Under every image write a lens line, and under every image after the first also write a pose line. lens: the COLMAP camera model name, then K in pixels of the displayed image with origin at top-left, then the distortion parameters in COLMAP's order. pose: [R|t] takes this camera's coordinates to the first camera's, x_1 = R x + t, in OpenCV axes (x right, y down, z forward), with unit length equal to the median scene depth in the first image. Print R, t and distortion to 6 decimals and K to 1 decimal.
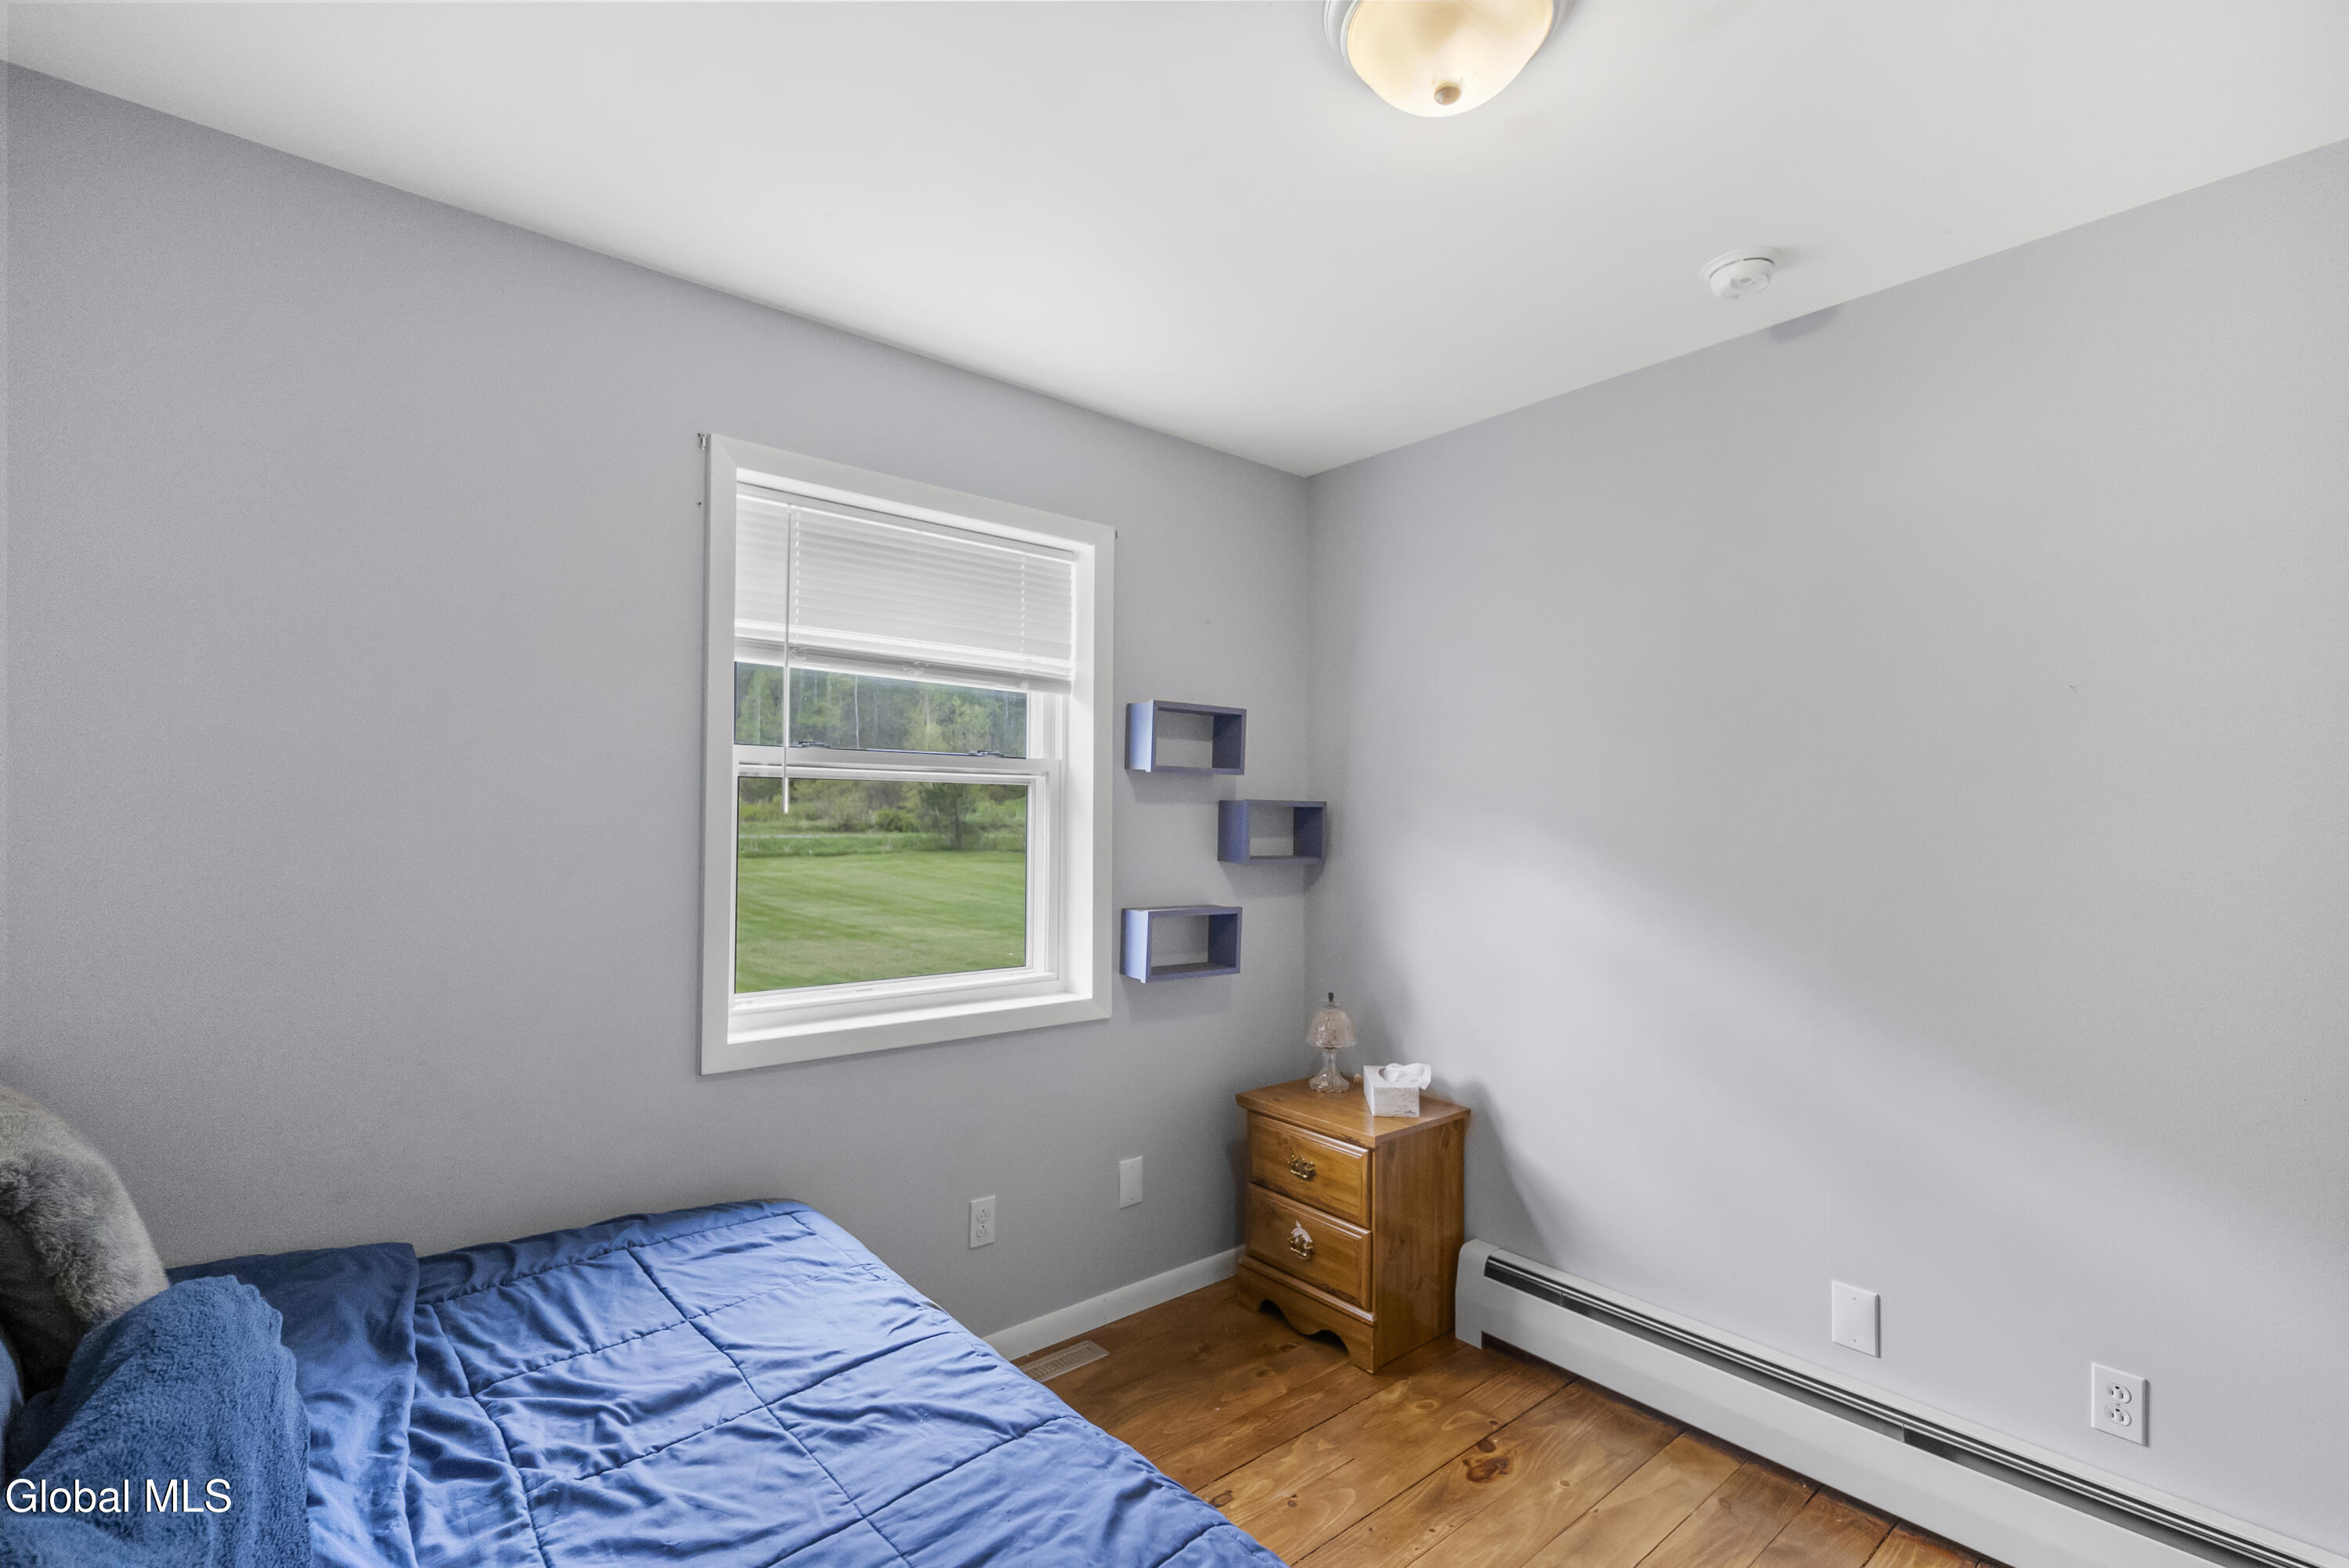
lens RADIAL K [[1028.6, 0, 1174.5], [0, 1028.6, 784.0], [0, 0, 1]] dist [0.001283, 0.000453]
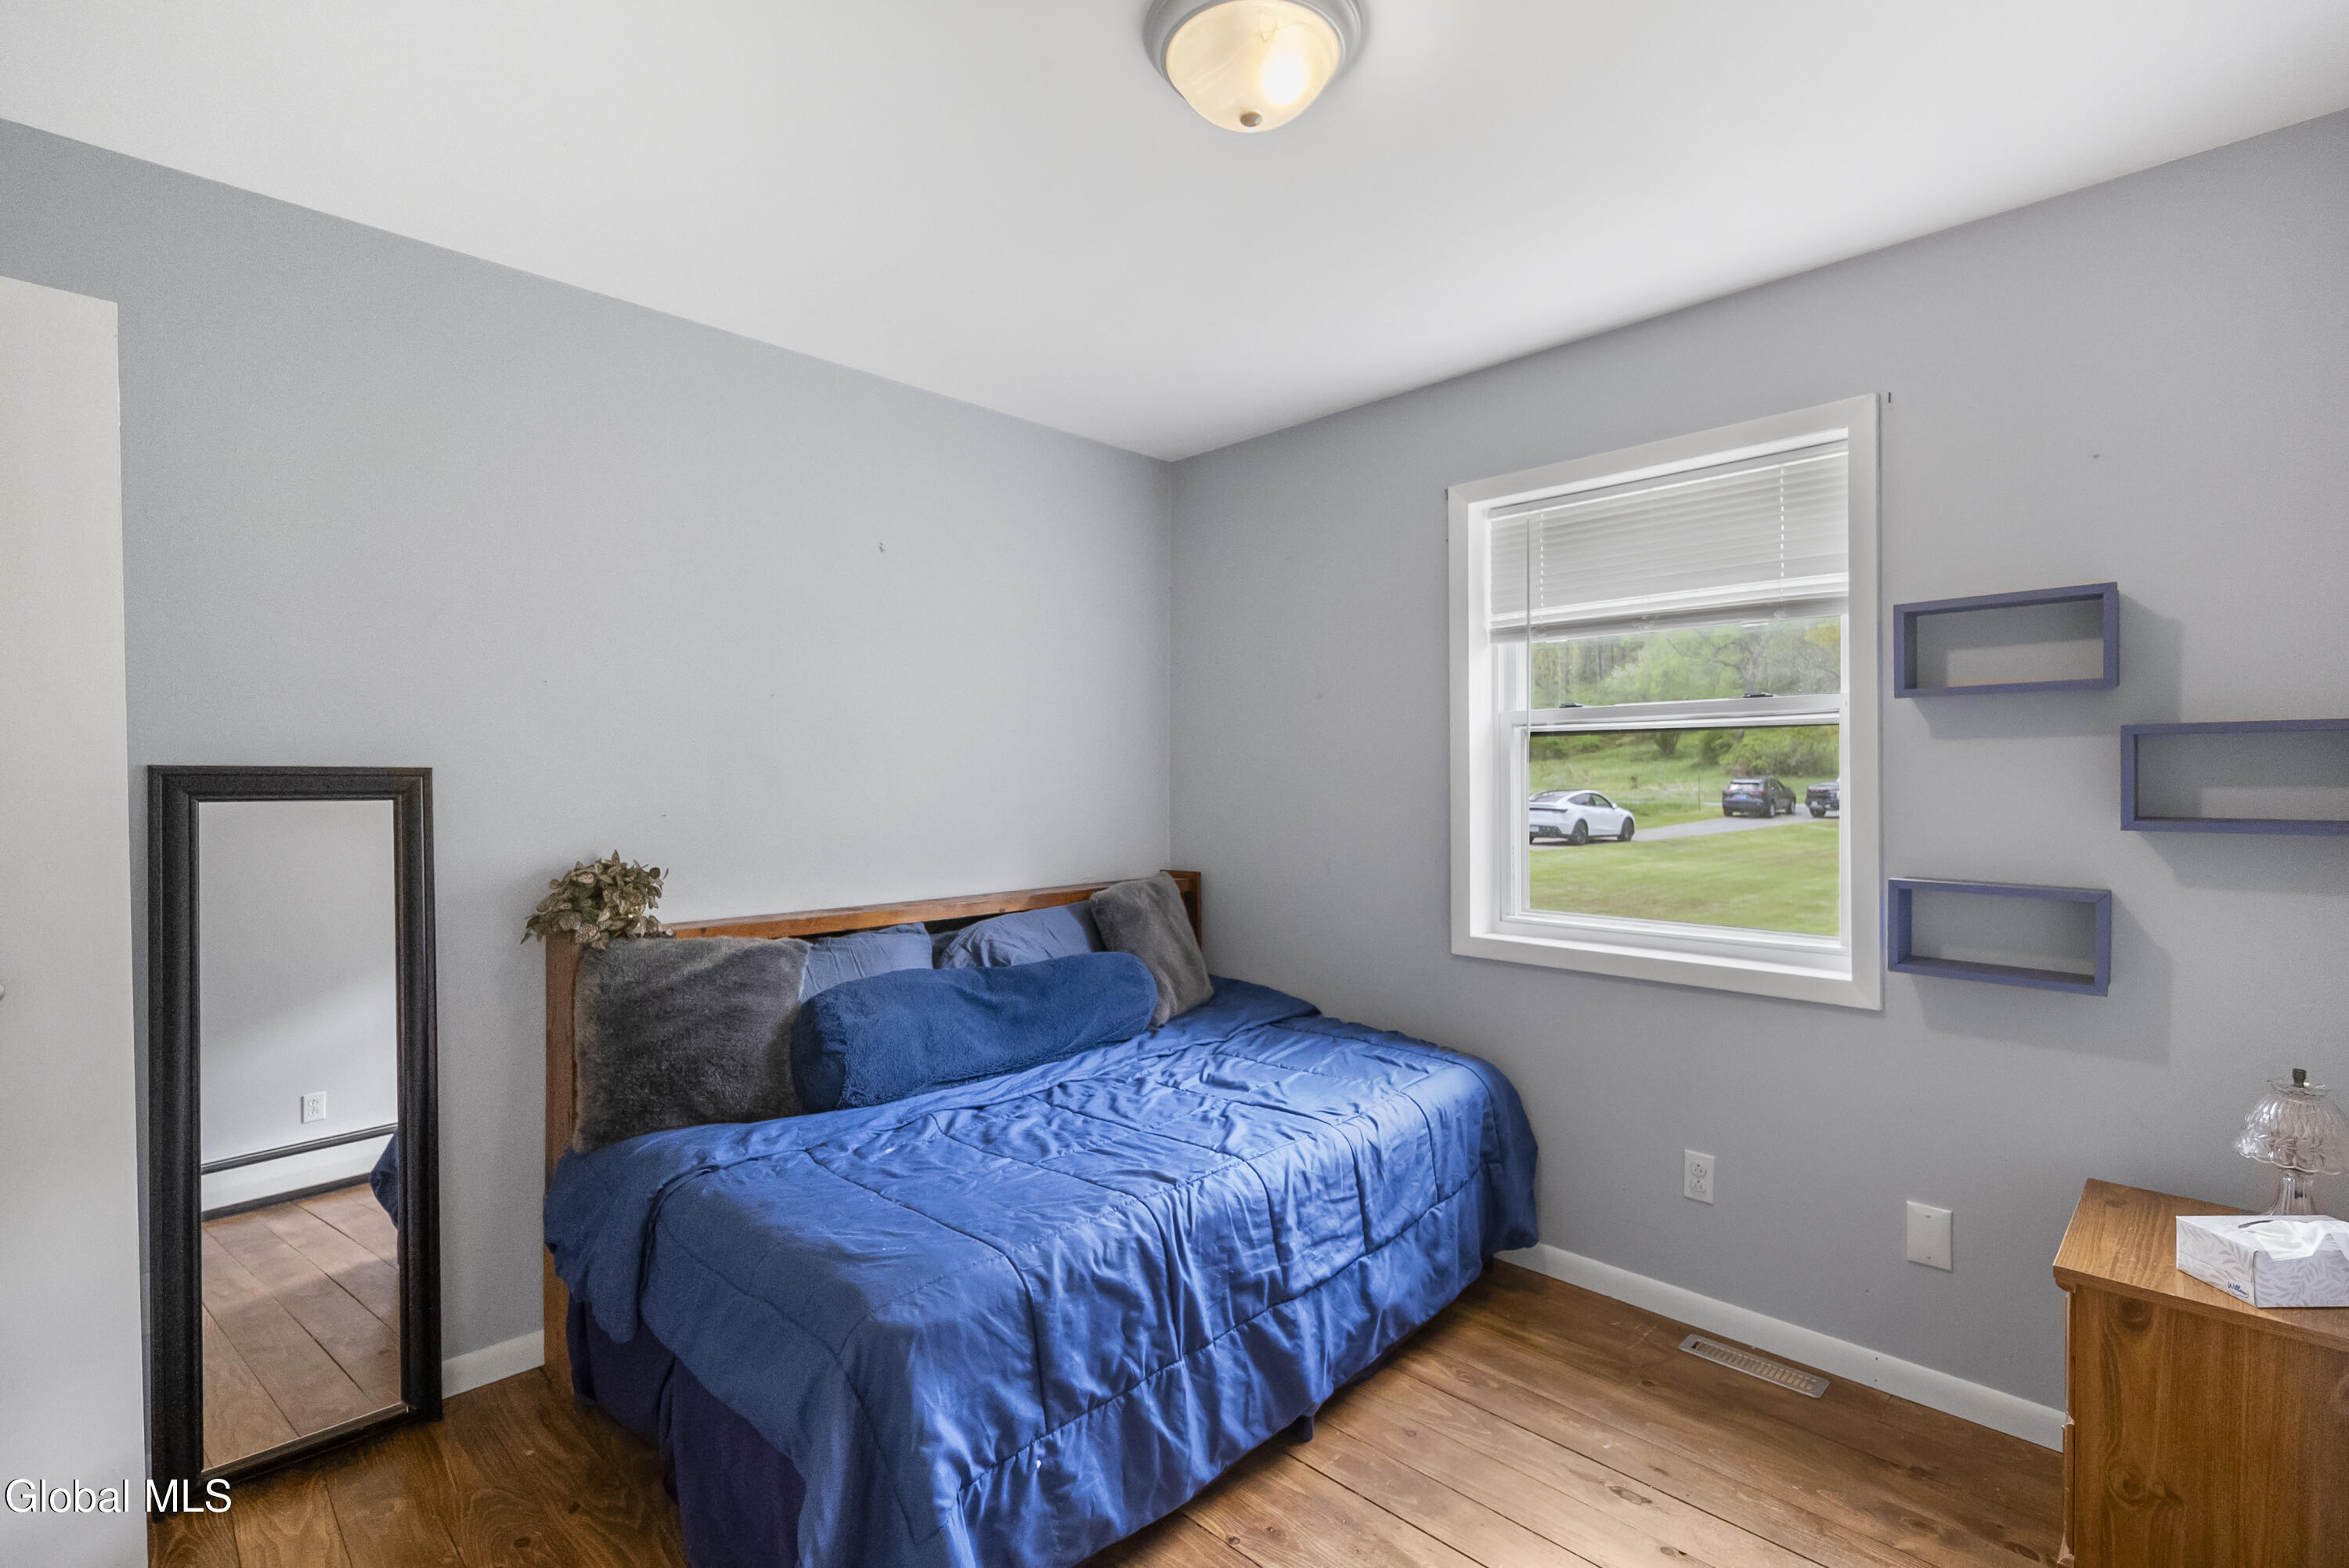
lens RADIAL K [[1028.6, 0, 1174.5], [0, 1028.6, 784.0], [0, 0, 1]] dist [0.001283, 0.000453]
pose [[0.096962, -0.010669, -0.995231, 0.729321], [0.032252, 0.999451, -0.007572, 0.043096], [0.994765, -0.031364, 0.097253, 0.413653]]
